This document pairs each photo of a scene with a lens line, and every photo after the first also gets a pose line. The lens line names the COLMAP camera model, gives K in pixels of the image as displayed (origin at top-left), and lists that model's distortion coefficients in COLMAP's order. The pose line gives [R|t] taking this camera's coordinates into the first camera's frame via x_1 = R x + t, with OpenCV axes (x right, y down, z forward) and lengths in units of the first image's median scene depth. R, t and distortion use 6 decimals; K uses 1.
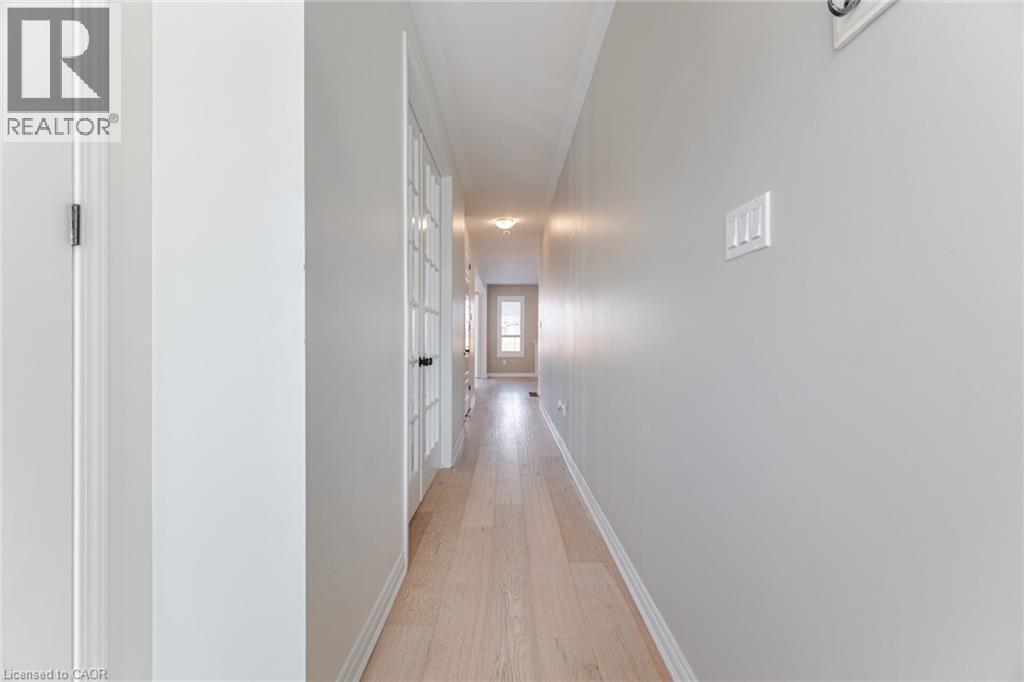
lens RADIAL K [[420.7, 0, 512.3], [0, 420.7, 337.2], [0, 0, 1]] dist [0.000563, -0.000079]
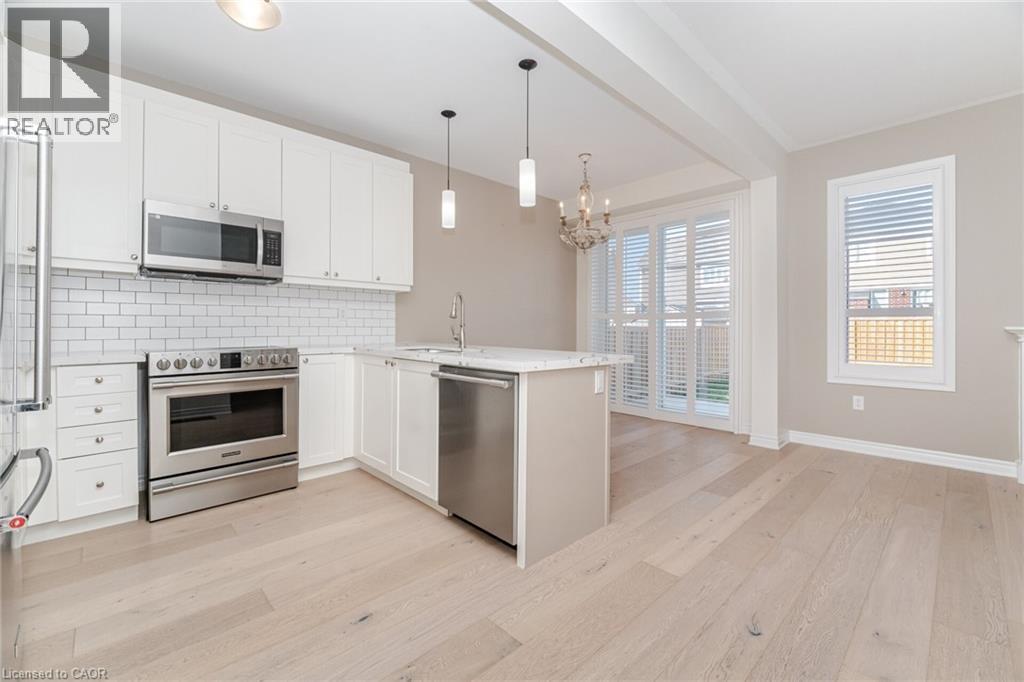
lens RADIAL K [[420.7, 0, 512.6], [0, 420.7, 330.4], [0, 0, 1]] dist [0.000563, -0.000079]
pose [[0.665928, 0.006436, -0.745988, 0.039302], [-0.005623, 0.999978, 0.003608, 0.010791], [0.745995, 0.001792, 0.665949, 0.669576]]
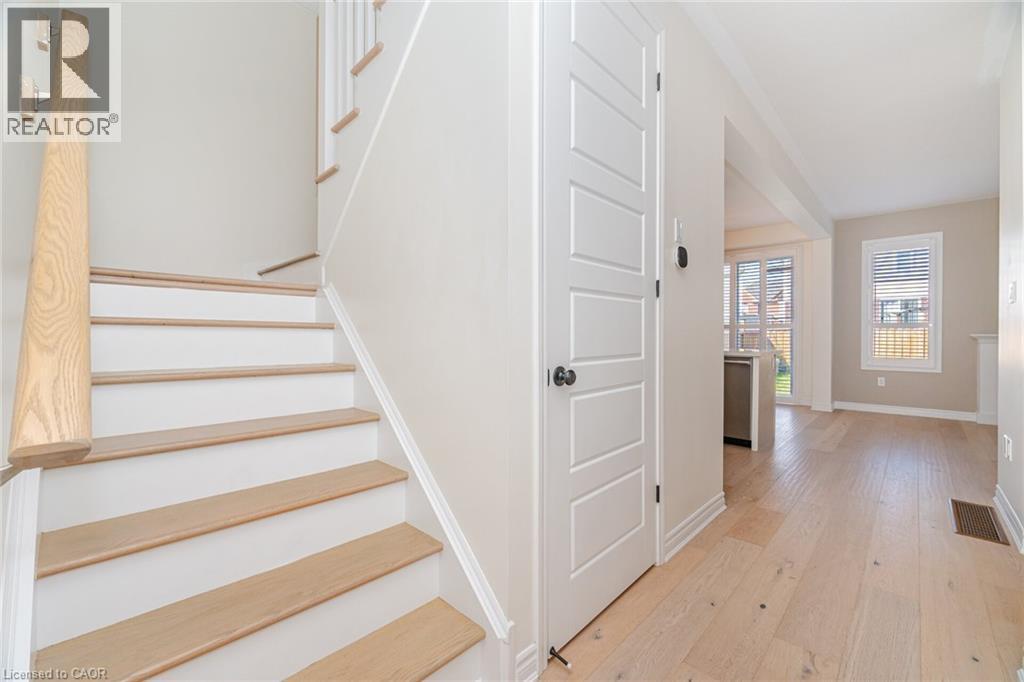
lens RADIAL K [[420.7, 0, 505.8], [0, 420.7, 339.3], [0, 0, 1]] dist [0.000563, -0.000079]
pose [[0.699142, 0.013094, -0.714863, 0.023107], [-0.007129, 0.999910, 0.011343, 0.011250], [0.714948, -0.002834, 0.699172, 0.413696]]
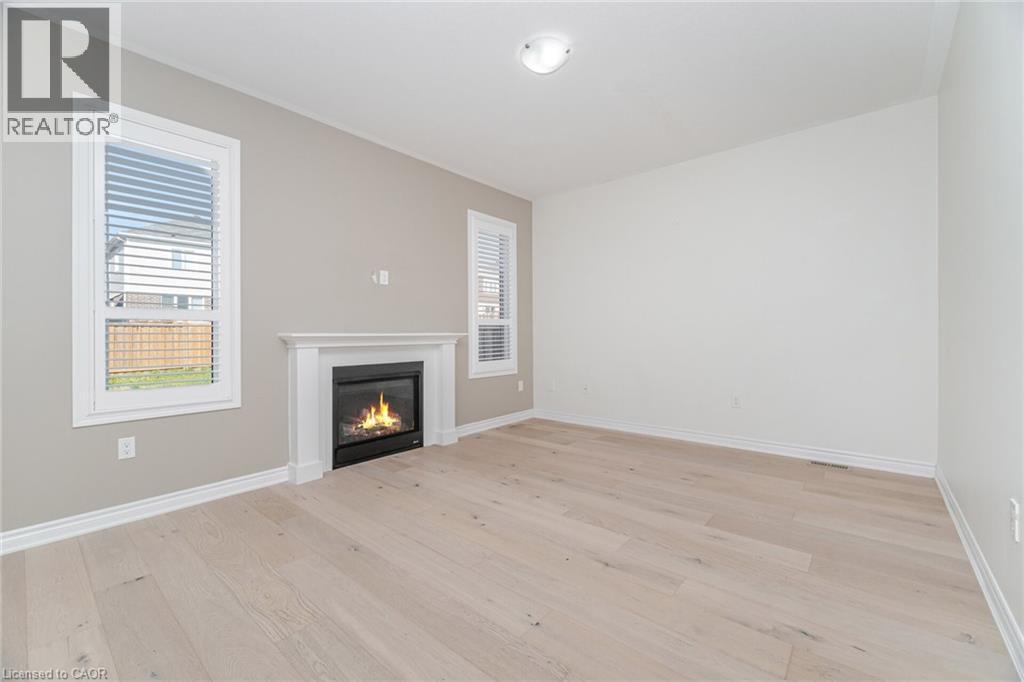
lens RADIAL K [[420.7, 0, 511.3], [0, 420.7, 333.0], [0, 0, 1]] dist [0.000563, -0.000079]
pose [[0.668022, 0.000974, 0.744141, -0.046306], [0.006245, 0.999957, -0.006915, 0.010061], [-0.744116, 0.009267, 0.667987, 0.782664]]
